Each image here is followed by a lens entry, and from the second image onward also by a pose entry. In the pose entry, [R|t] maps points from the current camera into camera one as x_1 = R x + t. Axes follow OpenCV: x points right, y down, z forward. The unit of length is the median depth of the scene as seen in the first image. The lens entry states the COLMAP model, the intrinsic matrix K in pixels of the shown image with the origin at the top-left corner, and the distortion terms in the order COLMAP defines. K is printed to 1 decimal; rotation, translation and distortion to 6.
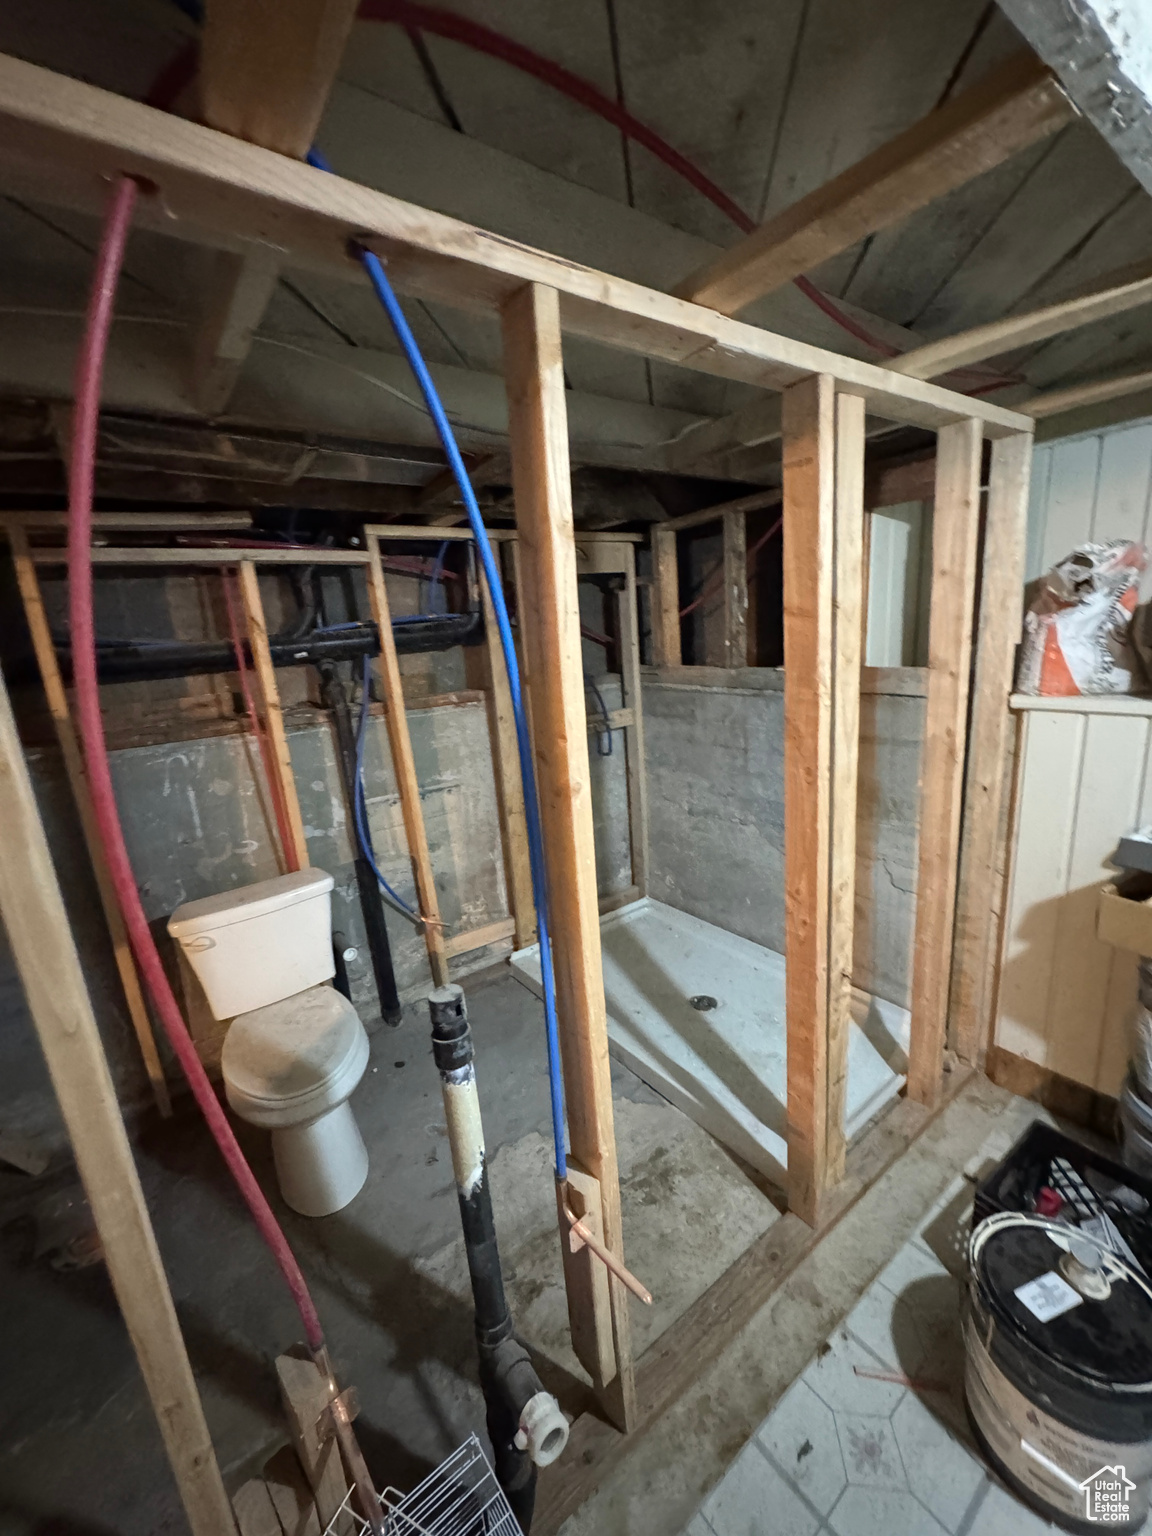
lens RADIAL K [[611.6, 0, 577.9], [0, 611.6, 768.5], [0, 0, 1]] dist [0.001050, -0.000340]
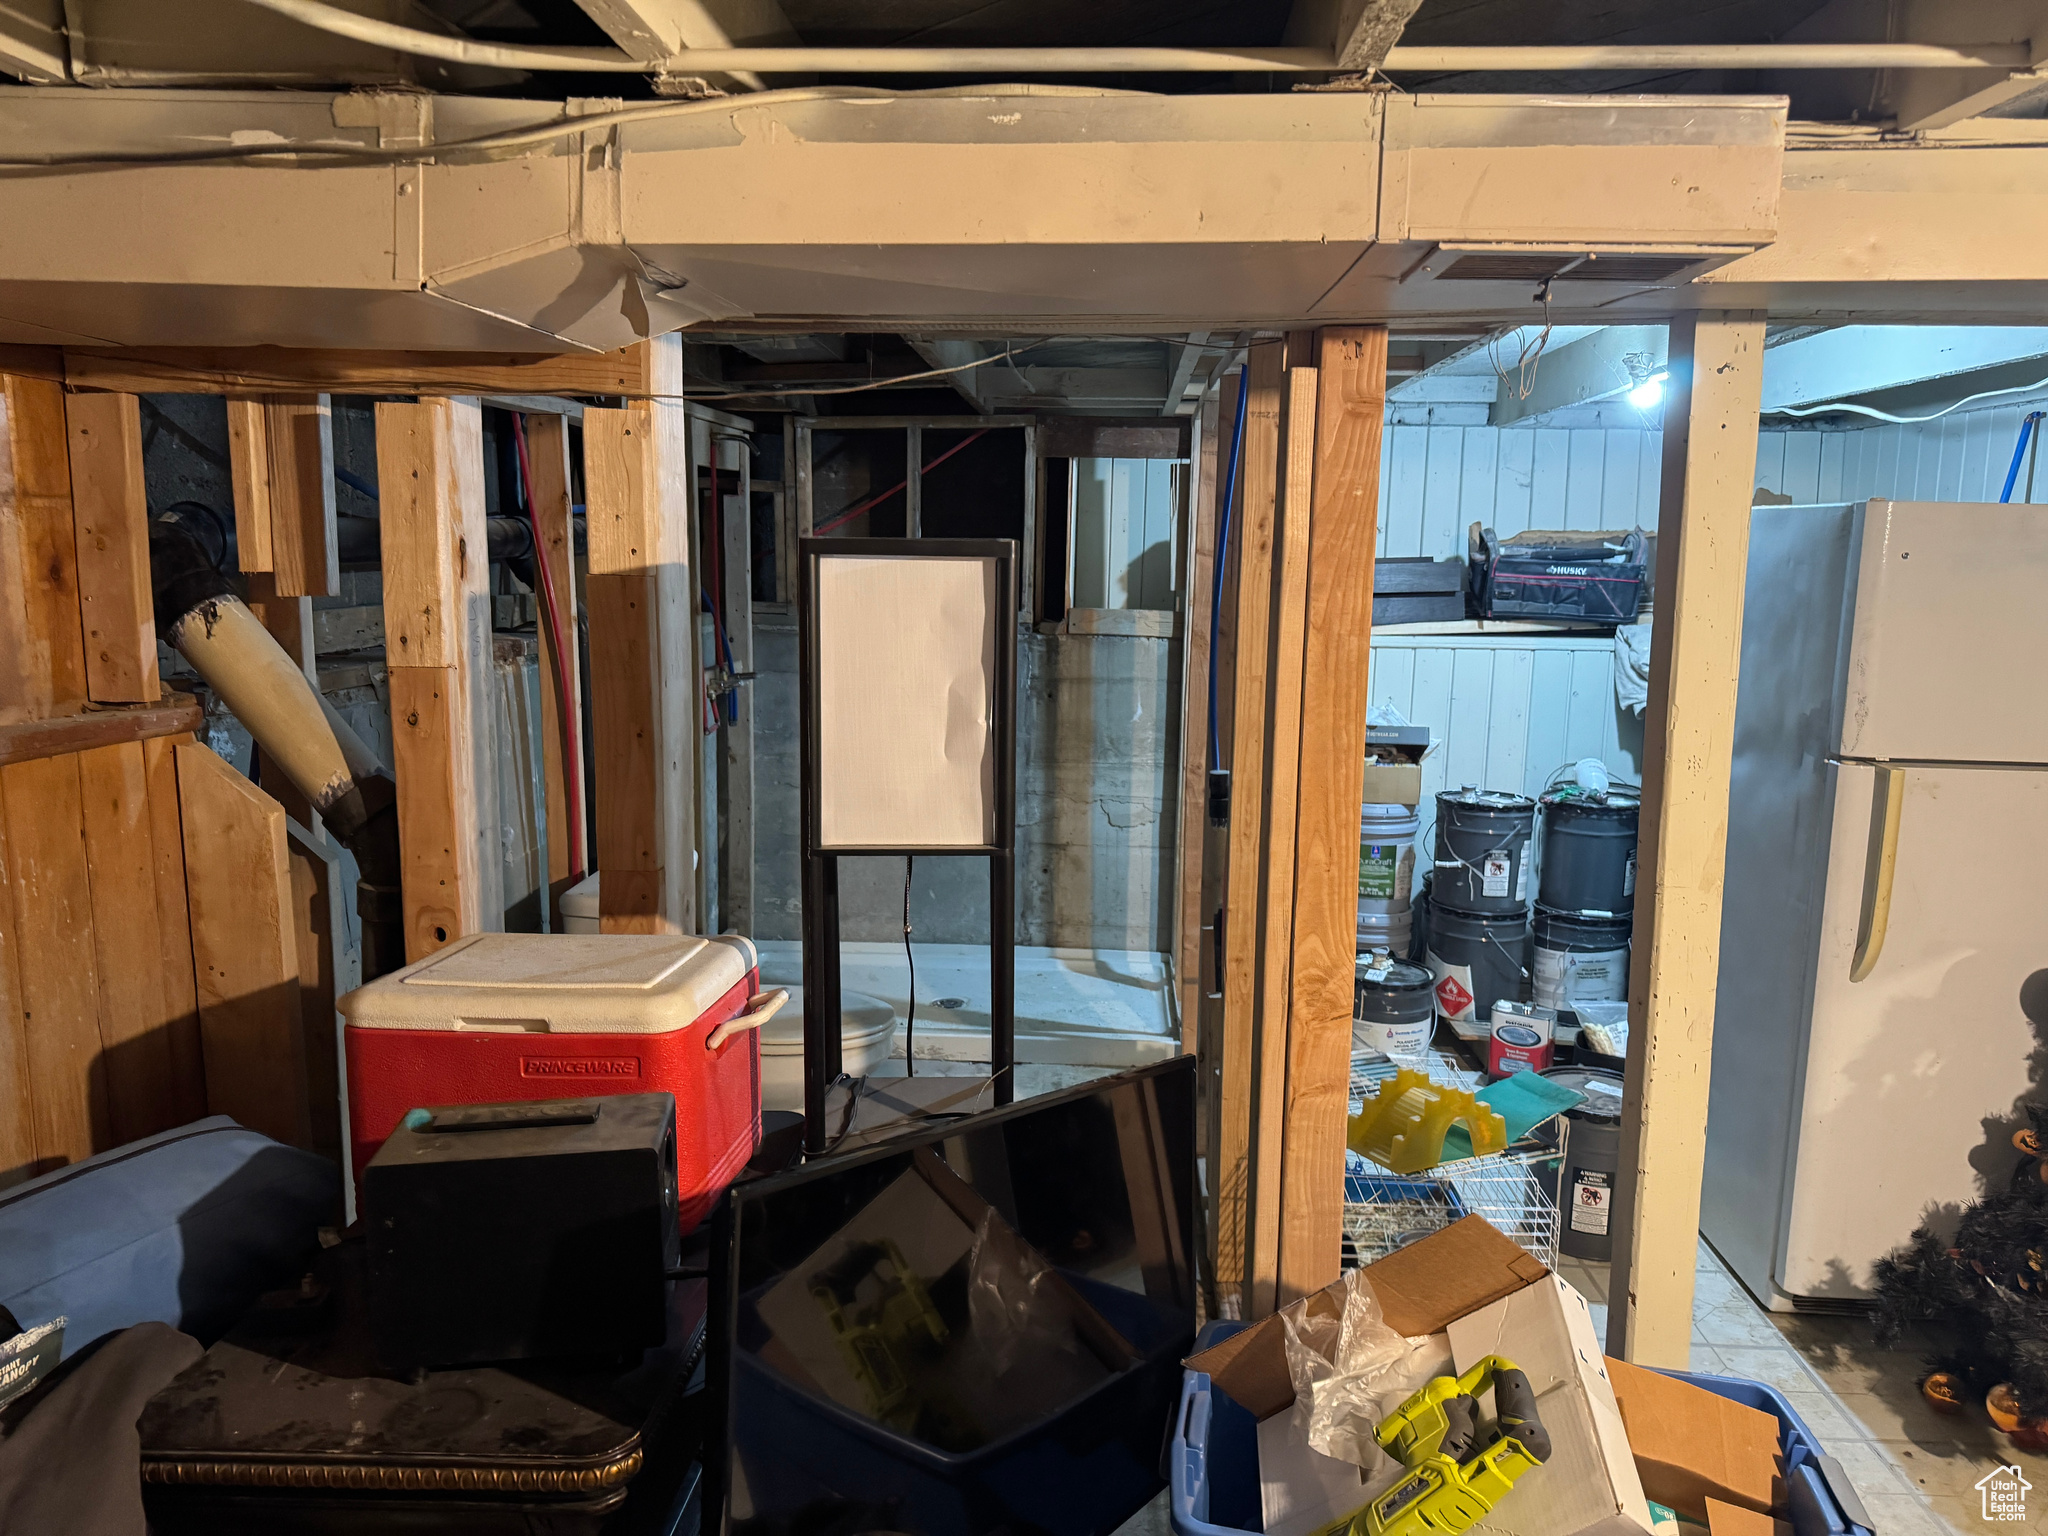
lens RADIAL K [[1436.5, 0, 1026.4], [0, 1436.5, 768.2], [0, 0, 1]] dist [0.000489, 0.000033]
pose [[0.631815, -0.037338, 0.774220, -1.367164], [0.107935, 0.993346, -0.040176, 0.174376], [-0.767568, 0.108950, 0.631641, -0.387679]]
